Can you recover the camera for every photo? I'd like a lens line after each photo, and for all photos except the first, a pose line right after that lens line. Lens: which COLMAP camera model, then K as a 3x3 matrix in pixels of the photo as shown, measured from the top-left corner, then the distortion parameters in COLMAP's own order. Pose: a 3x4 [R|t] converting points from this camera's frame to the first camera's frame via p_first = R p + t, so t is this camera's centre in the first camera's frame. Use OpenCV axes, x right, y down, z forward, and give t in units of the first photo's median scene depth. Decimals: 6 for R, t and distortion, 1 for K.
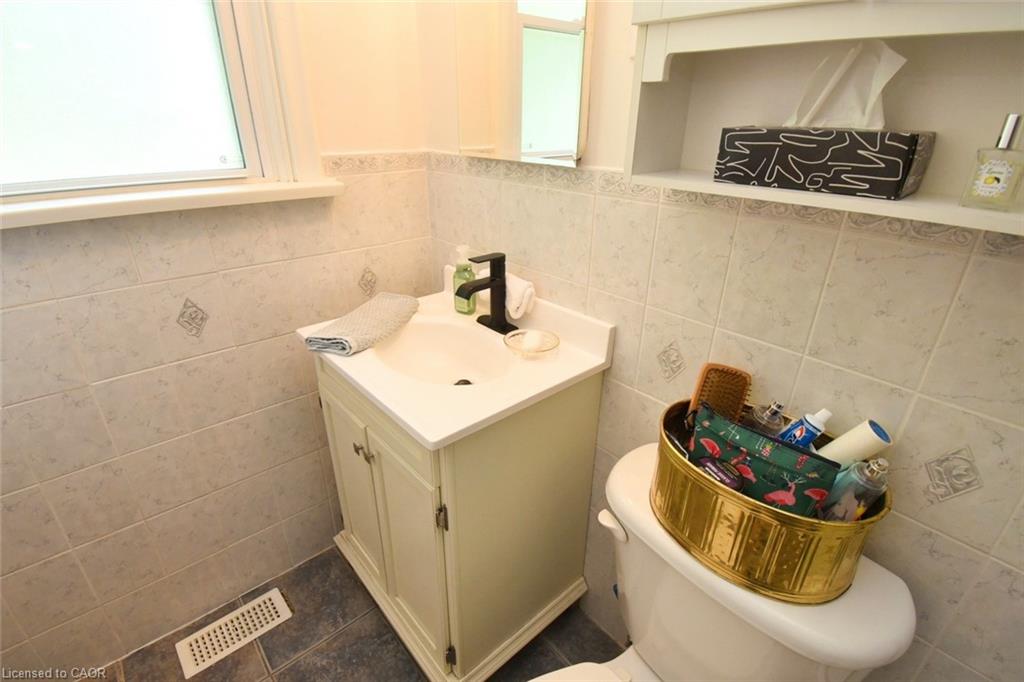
lens RADIAL K [[486.8, 0, 512.0], [0, 486.8, 341.0], [0, 0, 1]] dist [-0.001954, -0.000176]
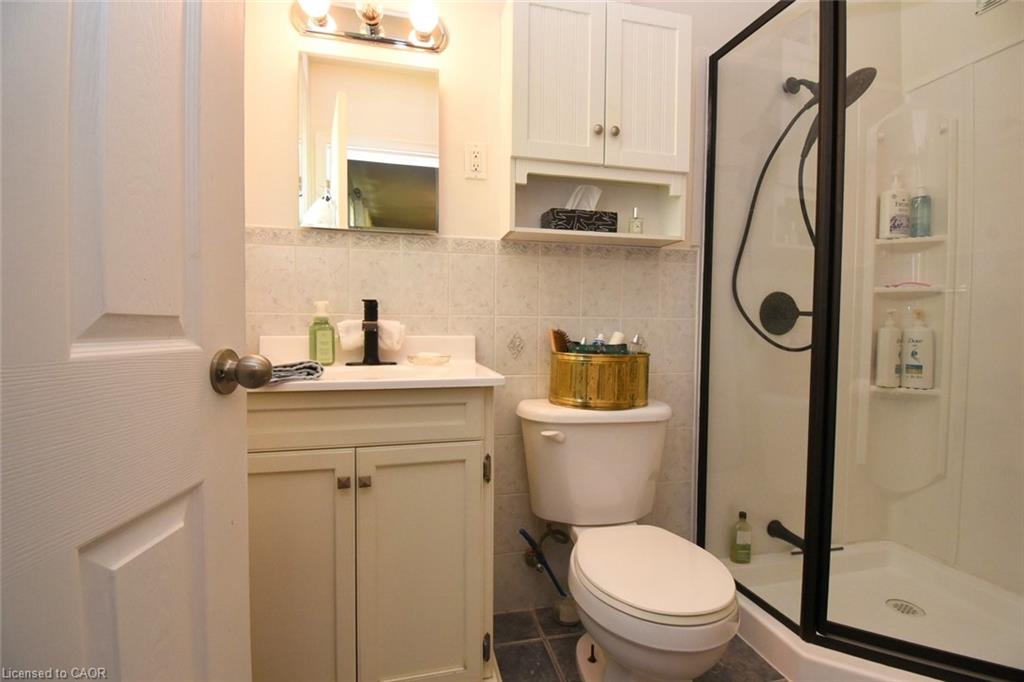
lens RADIAL K [[451.5, 0, 509.3], [0, 451.5, 341.5], [0, 0, 1]] dist [0.018314, -0.025888]
pose [[0.467504, -0.030614, 0.883461, -1.041952], [0.370769, 0.914035, -0.164528, 0.271303], [-0.802477, 0.404477, 0.438666, 0.336641]]
